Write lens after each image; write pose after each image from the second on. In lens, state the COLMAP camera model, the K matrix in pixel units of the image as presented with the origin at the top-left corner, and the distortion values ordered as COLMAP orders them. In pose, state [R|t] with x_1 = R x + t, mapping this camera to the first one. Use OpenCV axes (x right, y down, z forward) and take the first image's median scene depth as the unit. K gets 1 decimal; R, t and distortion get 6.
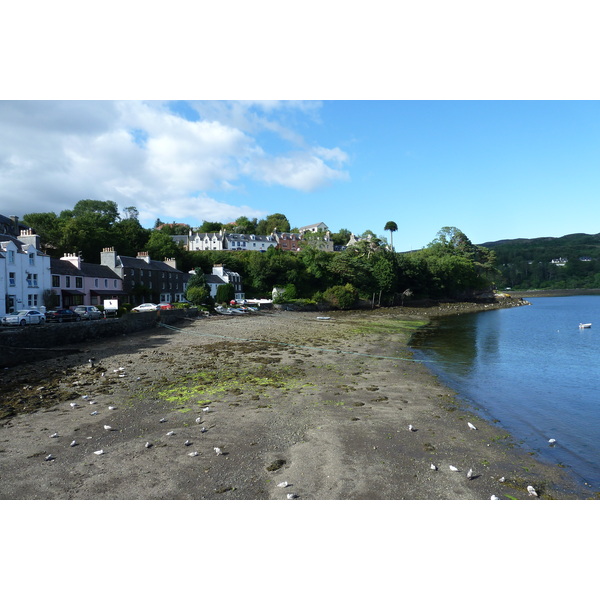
lens RADIAL K [[429.4, 0, 300.0], [0, 429.4, 300.0], [0, 0, 1]] dist [0.062241, 0.000562]
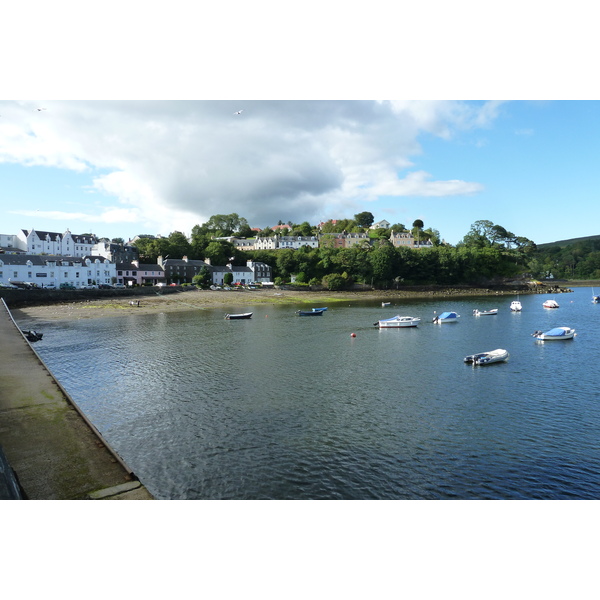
lens RADIAL K [[448.8, 0, 311.3], [0, 448.8, 300.0], [0, 0, 1]] dist [-0.003729, -0.000924]
pose [[0.886082, 0.034478, -0.462245, 0.663423], [-0.016822, 0.998965, 0.042266, -0.007658], [0.463223, -0.029675, 0.885745, -0.310985]]
